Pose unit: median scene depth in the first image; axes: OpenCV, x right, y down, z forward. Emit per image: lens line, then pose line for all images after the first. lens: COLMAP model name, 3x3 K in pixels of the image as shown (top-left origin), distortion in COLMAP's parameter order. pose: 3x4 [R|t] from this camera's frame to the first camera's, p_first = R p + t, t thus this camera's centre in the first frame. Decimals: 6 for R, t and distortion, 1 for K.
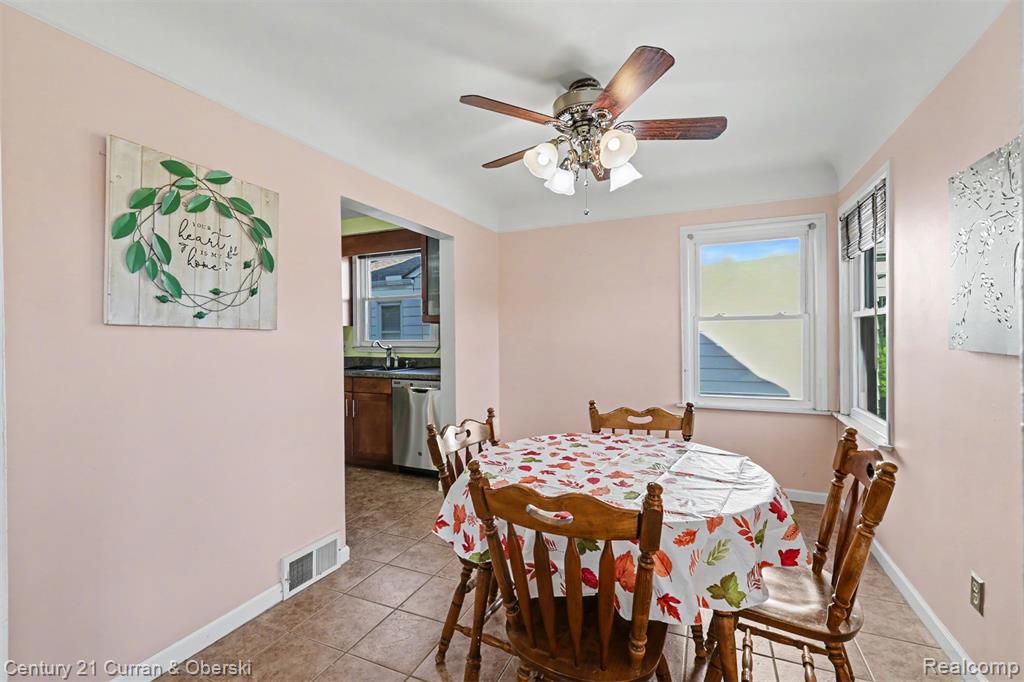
lens RADIAL K [[449.3, 0, 545.4], [0, 449.3, 333.8], [0, 0, 1]] dist [-0.001129, 0.000100]
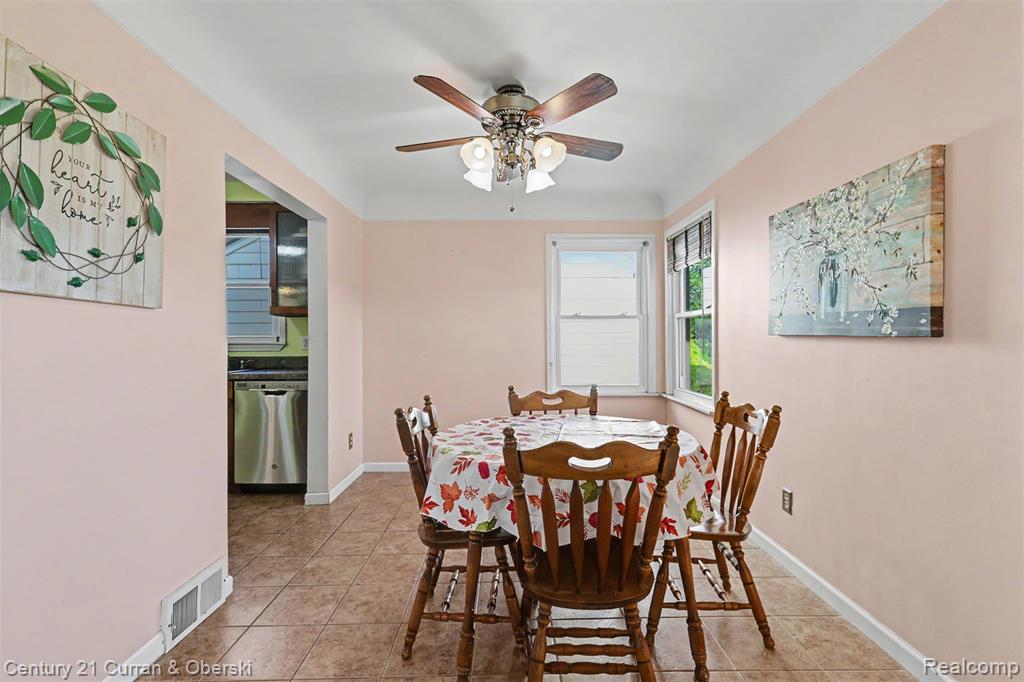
lens RADIAL K [[449.3, 0, 548.3], [0, 449.3, 334.4], [0, 0, 1]] dist [-0.001129, 0.000100]
pose [[0.905701, 0.005650, 0.423879, -0.308376], [-0.000690, 0.999929, -0.011855, 0.044332], [-0.423916, 0.010445, 0.905641, -0.003676]]
